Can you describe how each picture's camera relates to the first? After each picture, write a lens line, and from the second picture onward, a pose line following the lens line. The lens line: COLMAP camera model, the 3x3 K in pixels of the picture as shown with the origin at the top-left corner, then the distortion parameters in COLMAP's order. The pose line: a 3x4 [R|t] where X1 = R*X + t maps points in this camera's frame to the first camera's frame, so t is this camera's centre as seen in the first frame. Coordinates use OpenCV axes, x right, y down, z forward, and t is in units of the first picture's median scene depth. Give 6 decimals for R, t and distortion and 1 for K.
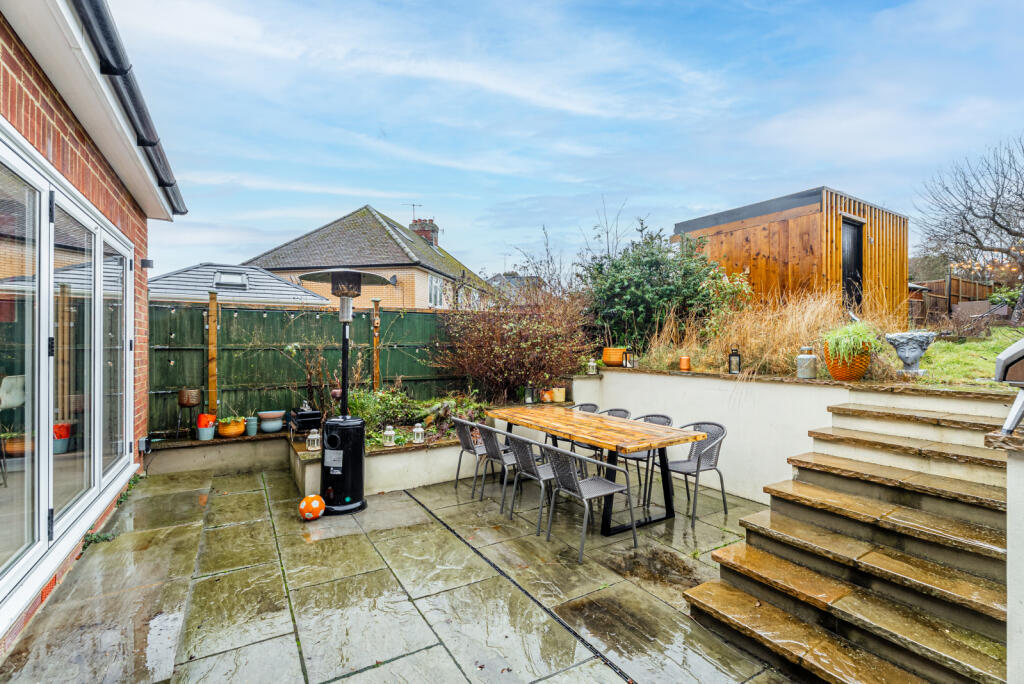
lens RADIAL K [[463.0, 0, 517.0], [0, 463.0, 348.8], [0, 0, 1]] dist [0.000748, -0.000712]
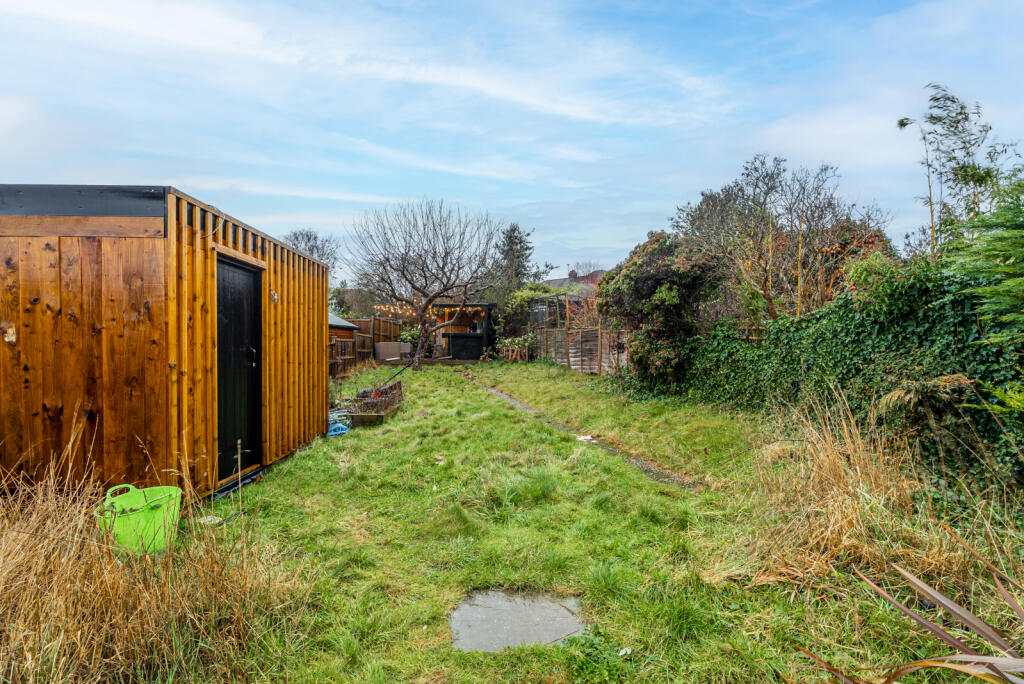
lens RADIAL K [[463.0, 0, 486.4], [0, 463.0, 356.3], [0, 0, 1]] dist [0.000748, -0.000712]
pose [[0.552995, -0.002932, 0.833180, 0.410973], [-0.002912, 0.999981, 0.005452, -0.163331], [-0.833180, -0.005441, 0.552975, 0.419228]]
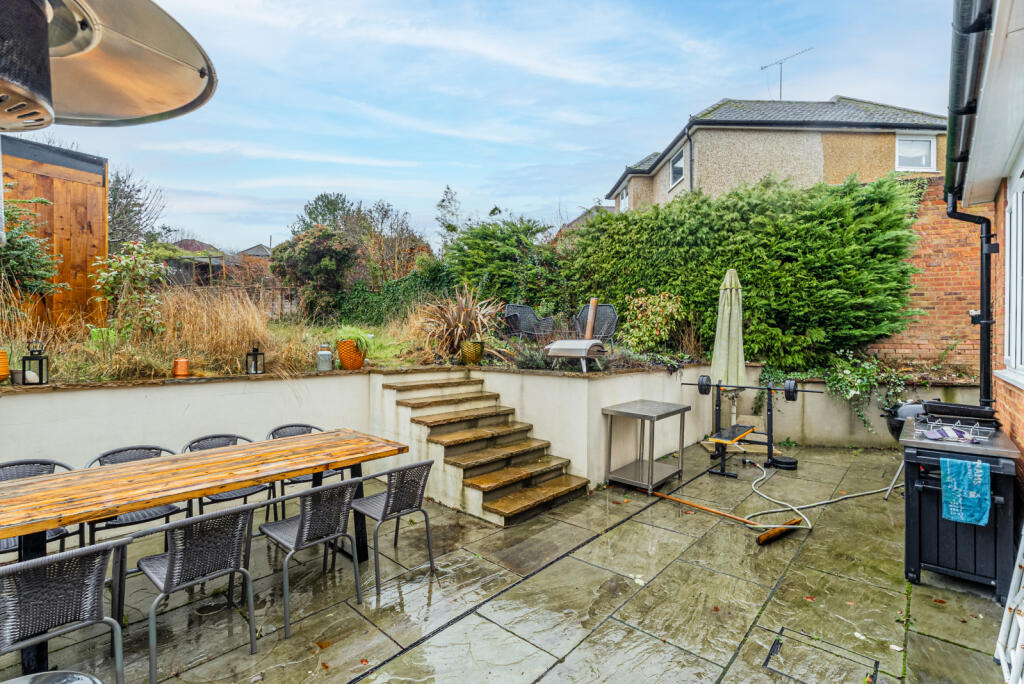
lens RADIAL K [[463.0, 0, 516.1], [0, 463.0, 343.7], [0, 0, 1]] dist [0.000748, -0.000712]
pose [[-0.291719, -0.007419, 0.956475, -0.368929], [0.005614, 0.999939, 0.009468, -0.008422], [-0.956488, 0.008132, -0.291660, 0.491569]]
